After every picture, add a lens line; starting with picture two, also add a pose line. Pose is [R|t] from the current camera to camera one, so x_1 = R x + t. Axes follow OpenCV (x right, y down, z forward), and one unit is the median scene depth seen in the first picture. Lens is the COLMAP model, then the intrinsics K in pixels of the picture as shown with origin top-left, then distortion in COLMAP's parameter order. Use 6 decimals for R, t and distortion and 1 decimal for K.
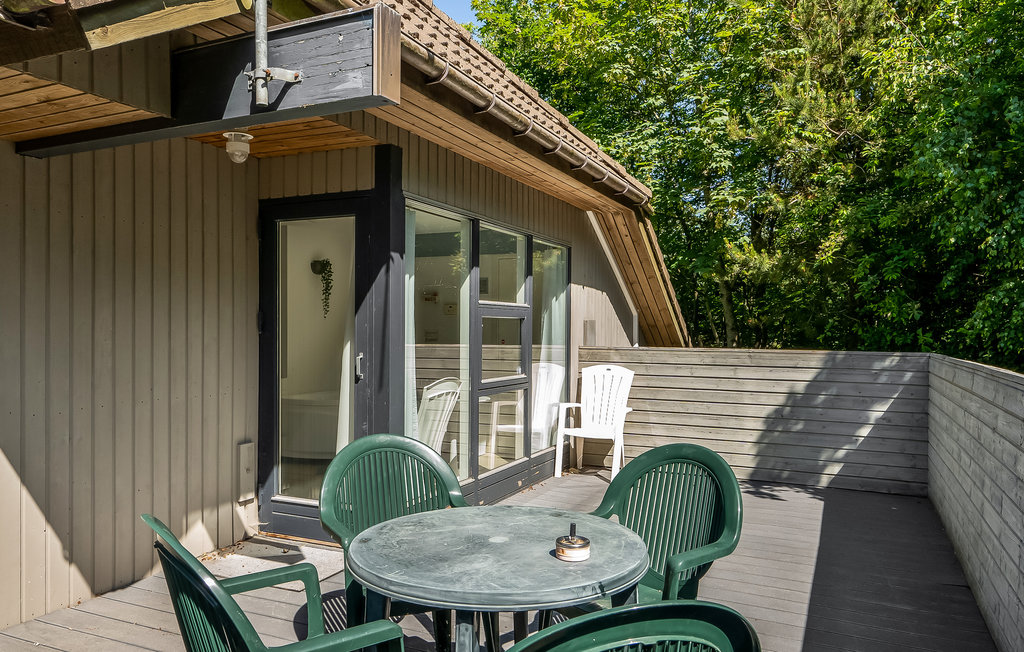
lens RADIAL K [[725.5, 0, 512.9], [0, 725.5, 344.6], [0, 0, 1]] dist [0.001527, 0.002634]
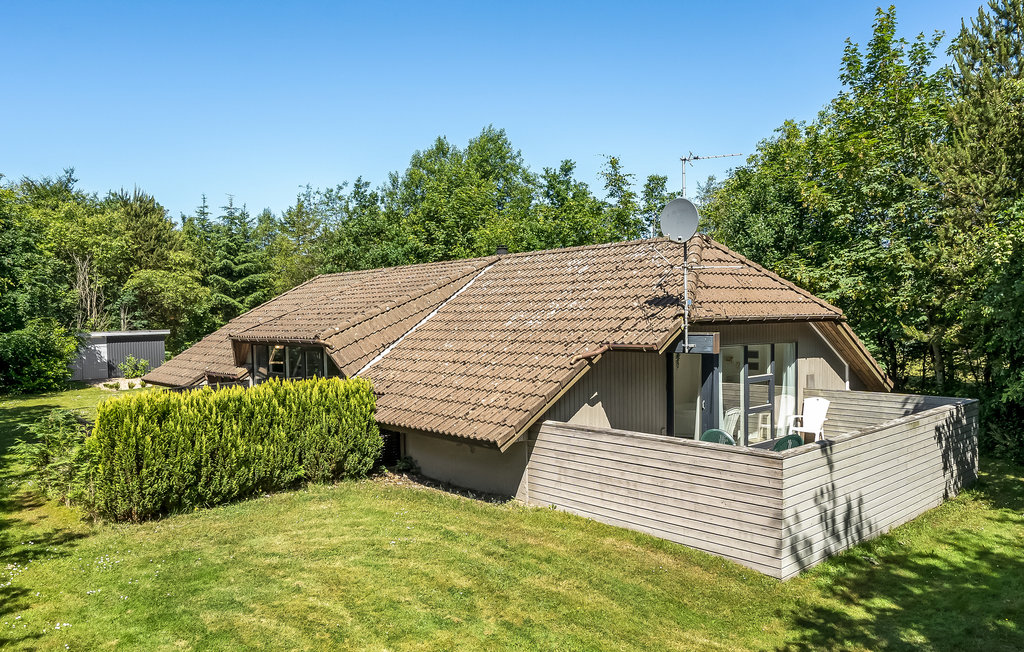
lens RADIAL K [[725.5, 0, 512.9], [0, 725.5, 344.6], [0, 0, 1]] dist [0.001527, 0.002634]
pose [[0.917155, -0.006950, -0.398470, 0.170147], [0.015088, 0.999737, 0.017291, -0.183906], [0.398245, -0.021871, 0.917018, -1.336455]]
